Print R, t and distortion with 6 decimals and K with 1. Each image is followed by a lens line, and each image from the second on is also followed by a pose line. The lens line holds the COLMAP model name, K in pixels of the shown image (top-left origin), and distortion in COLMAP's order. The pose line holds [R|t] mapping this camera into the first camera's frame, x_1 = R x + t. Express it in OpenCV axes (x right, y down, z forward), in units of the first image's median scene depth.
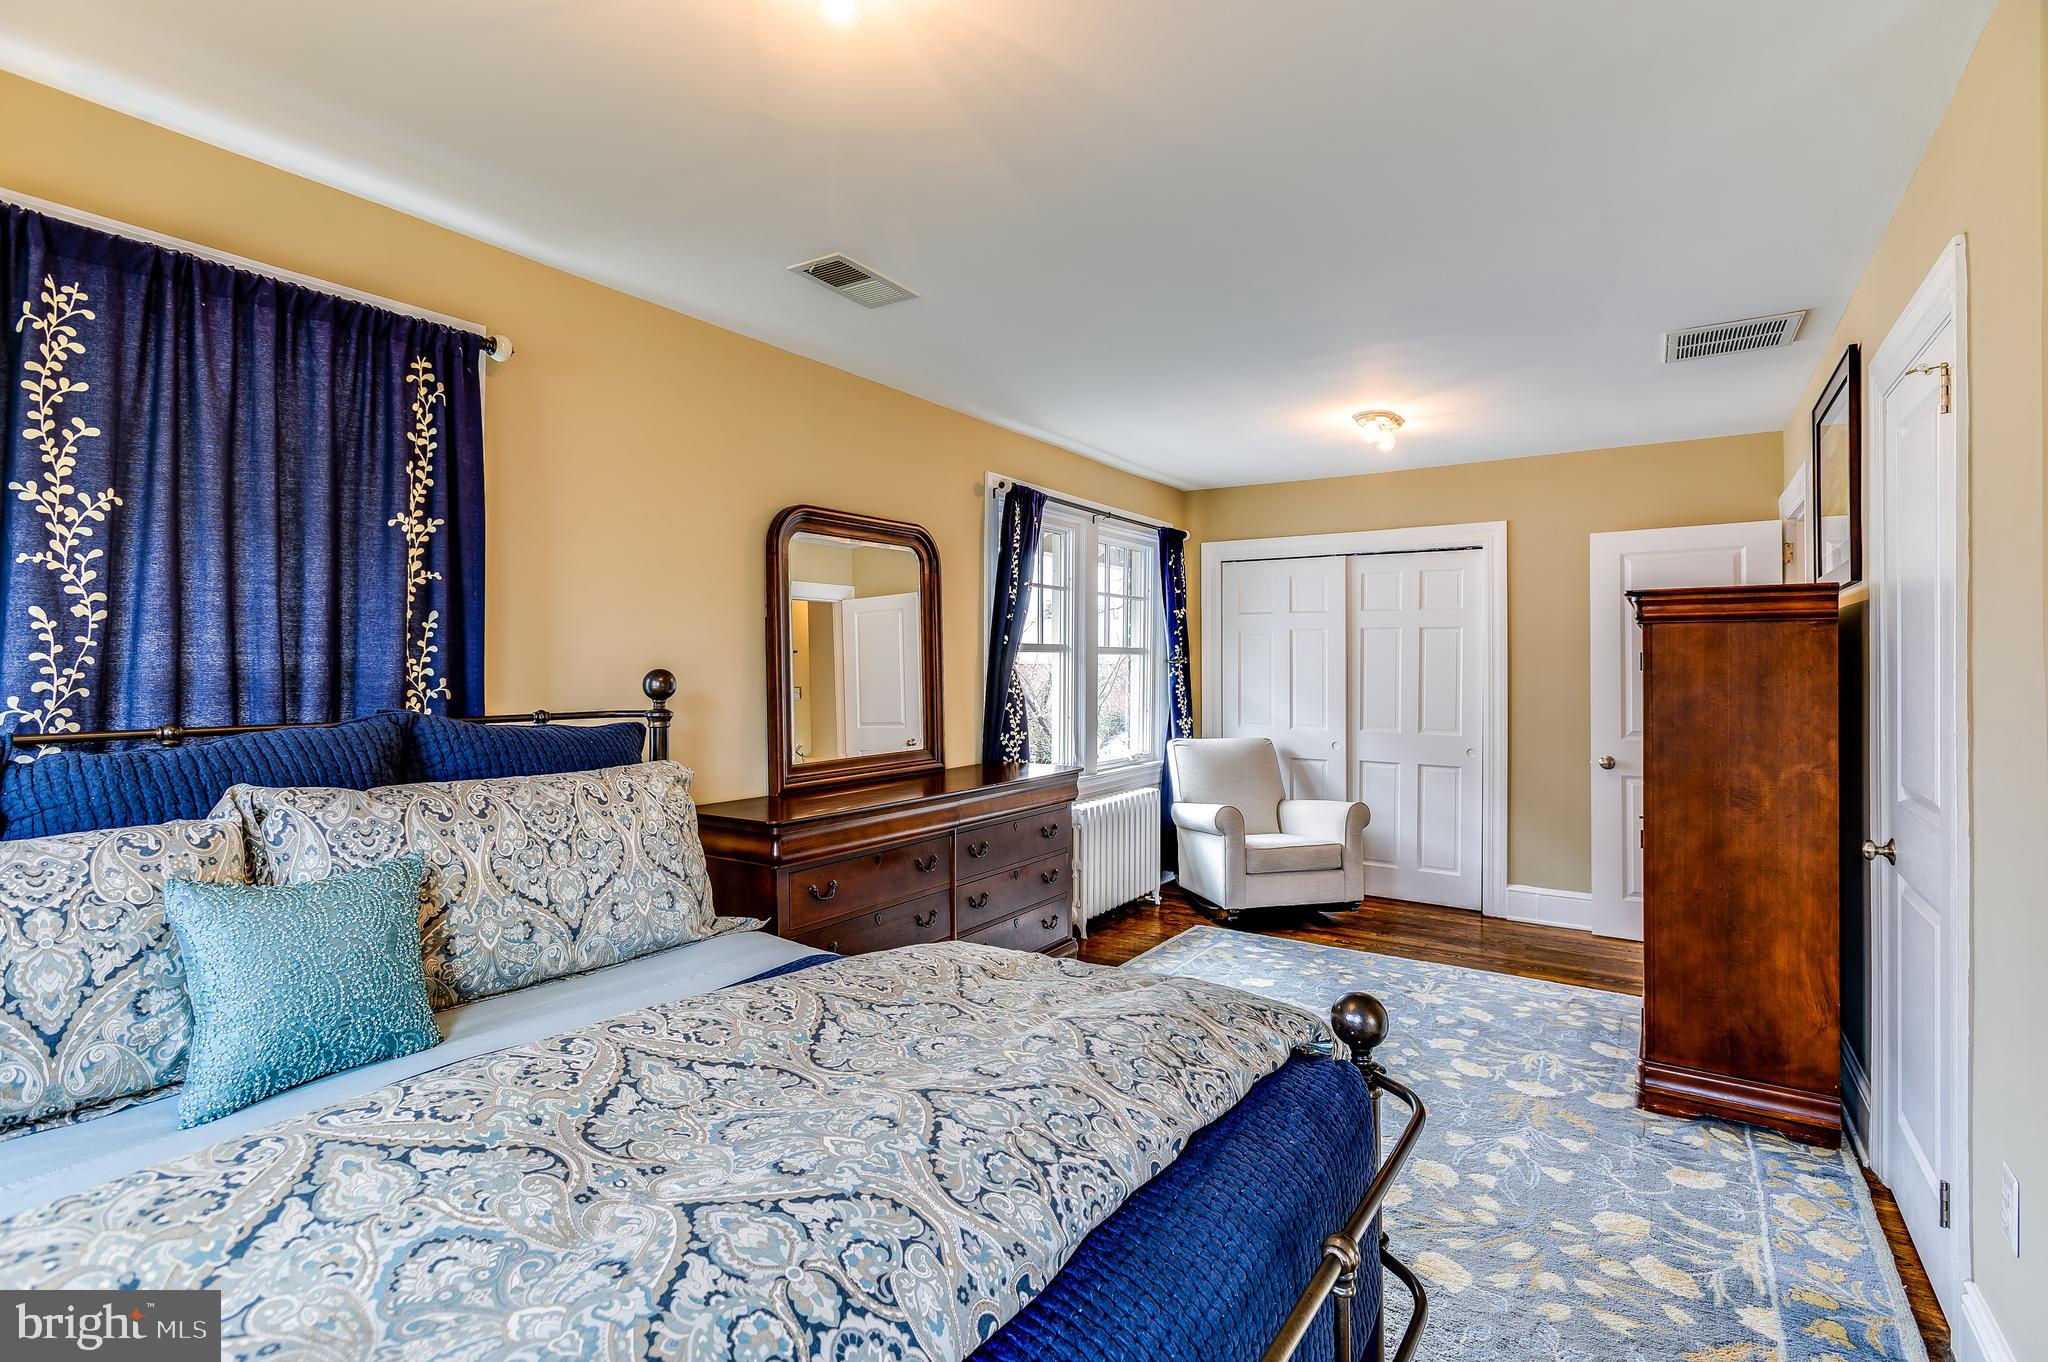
lens RADIAL K [[983.1, 0, 1022.9], [0, 983.1, 659.5], [0, 0, 1]] dist [-0.006344, -0.001014]
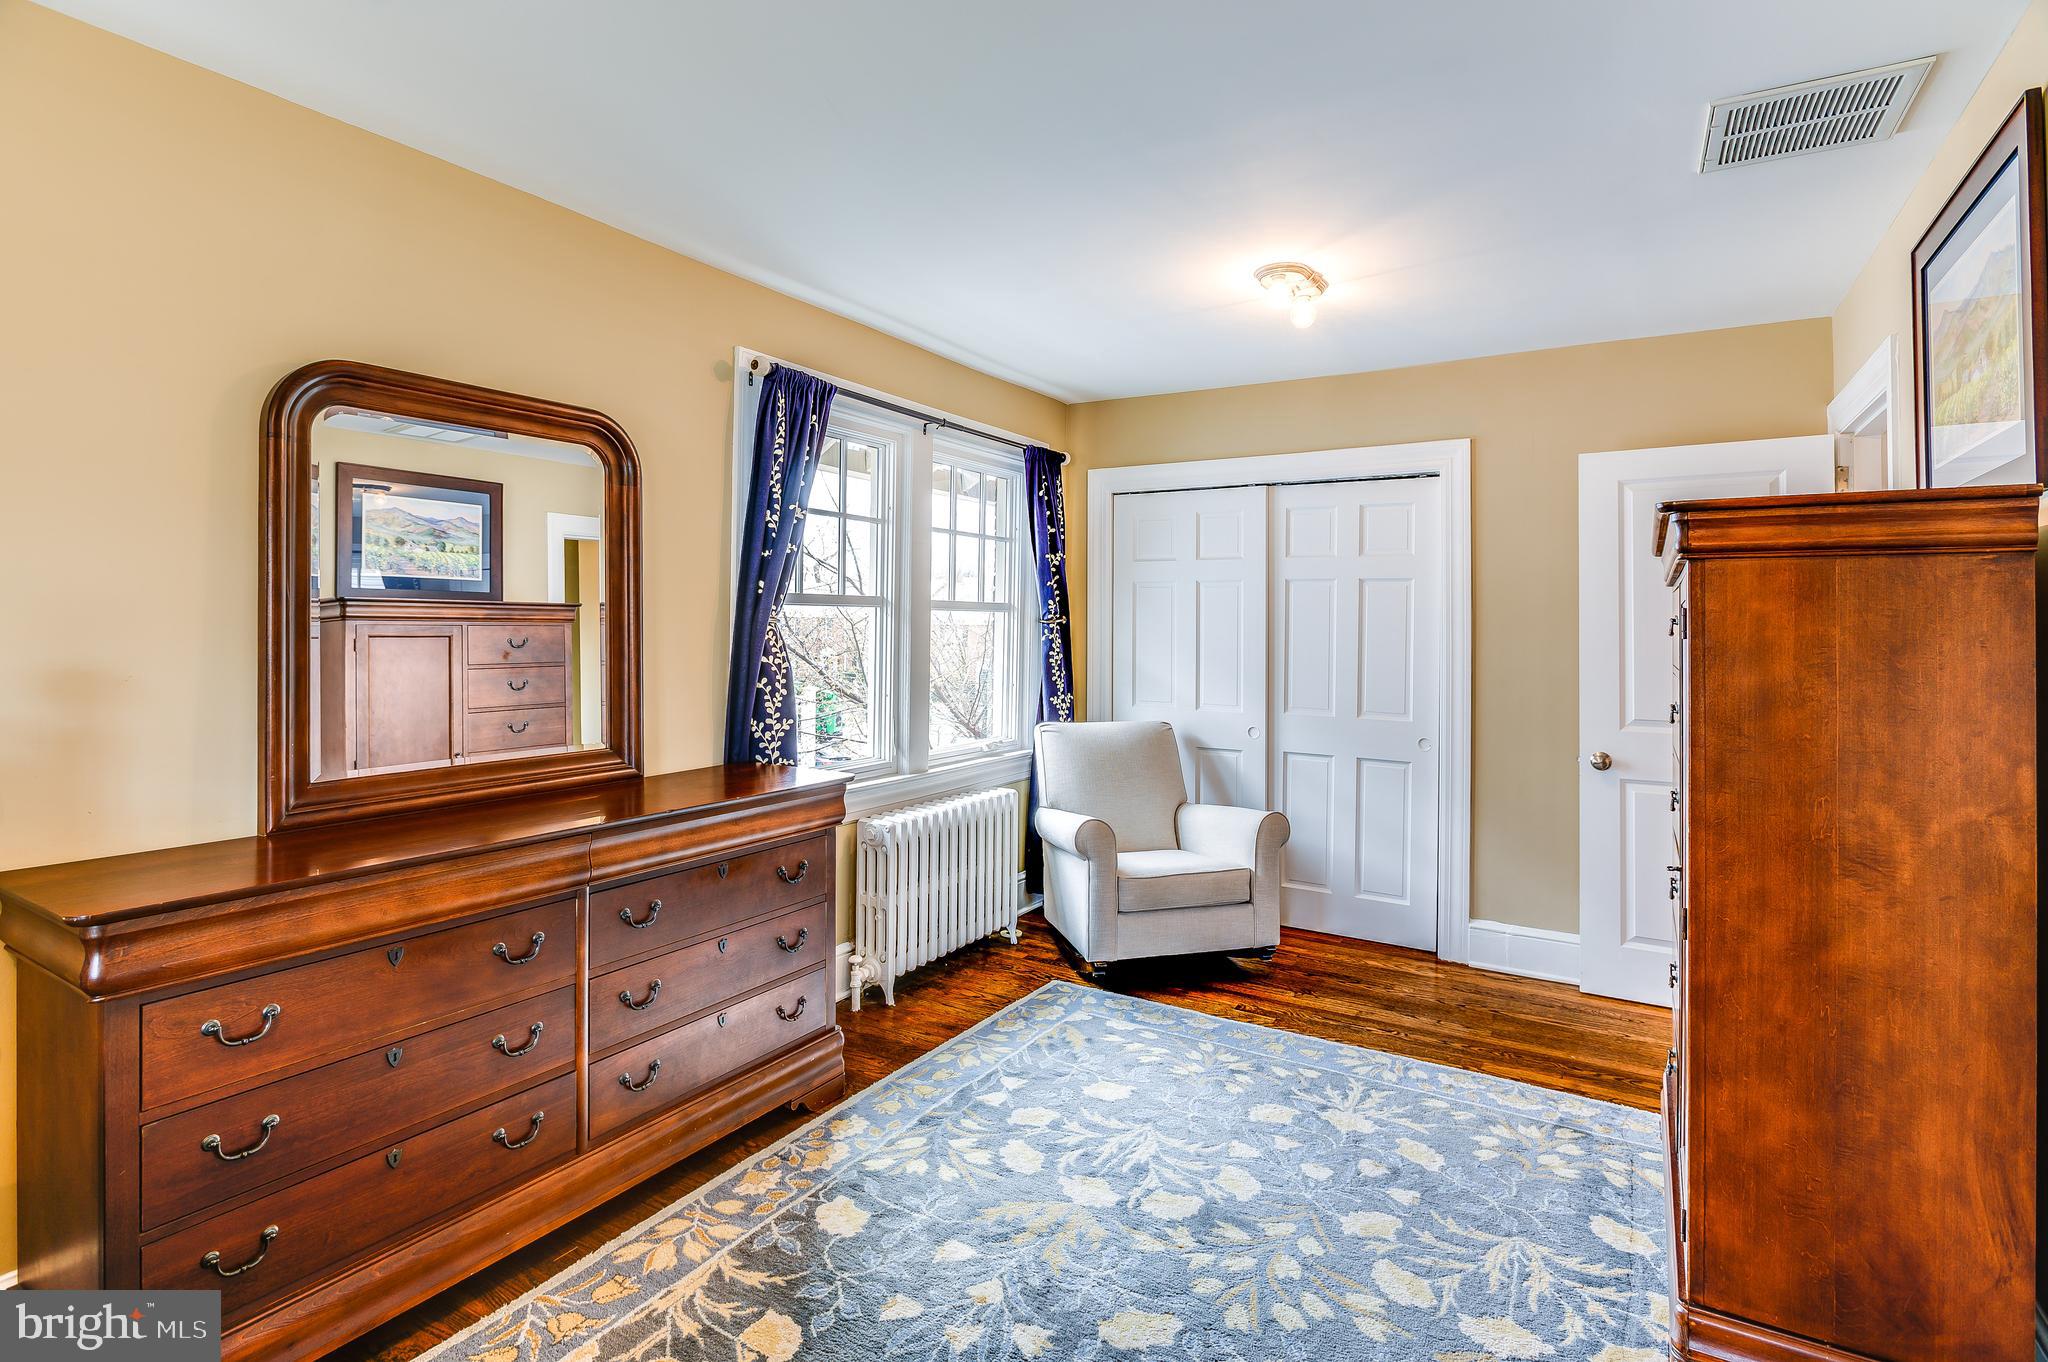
lens RADIAL K [[1003.4, 0, 1027.9], [0, 1003.4, 605.2], [0, 0, 1]] dist [-0.020888, -0.000370]
pose [[0.999299, 0.008569, 0.036444, 0.146480], [-0.008016, 0.999851, -0.015295, 0.002191], [-0.036570, 0.014993, 0.999219, 0.286024]]
